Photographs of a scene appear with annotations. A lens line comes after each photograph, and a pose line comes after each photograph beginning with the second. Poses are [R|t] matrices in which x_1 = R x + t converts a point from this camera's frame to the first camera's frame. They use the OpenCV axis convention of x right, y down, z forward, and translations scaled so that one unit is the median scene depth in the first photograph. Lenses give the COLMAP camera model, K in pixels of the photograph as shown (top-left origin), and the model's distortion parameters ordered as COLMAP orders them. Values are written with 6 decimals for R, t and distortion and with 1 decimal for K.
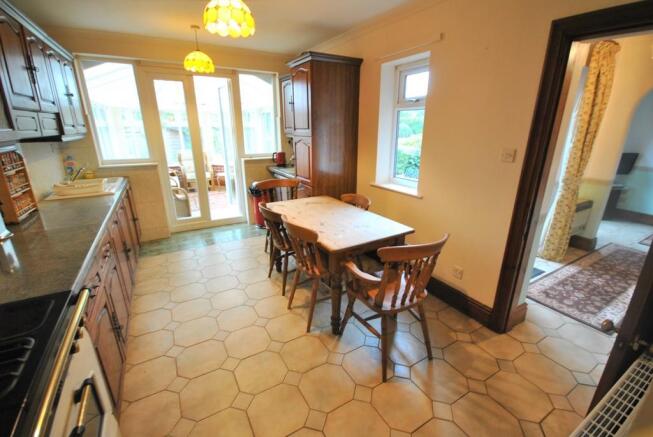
lens RADIAL K [[291.0, 0, 326.5], [0, 291.0, 218.5], [0, 0, 1]] dist [0.033112, -0.000044]
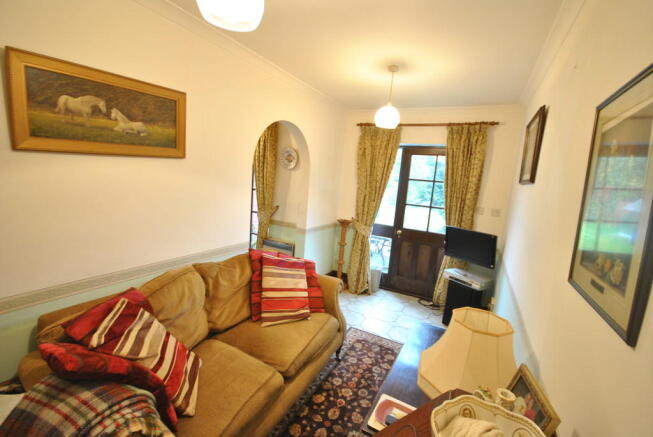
lens RADIAL K [[291.0, 0, 326.5], [0, 291.0, 218.5], [0, 0, 1]] dist [0.033112, -0.000044]
pose [[-0.859771, 0.011608, -0.510548, 1.423921], [-0.227191, 0.886665, 0.402752, -0.460411], [0.457360, 0.462267, -0.759692, 1.443498]]
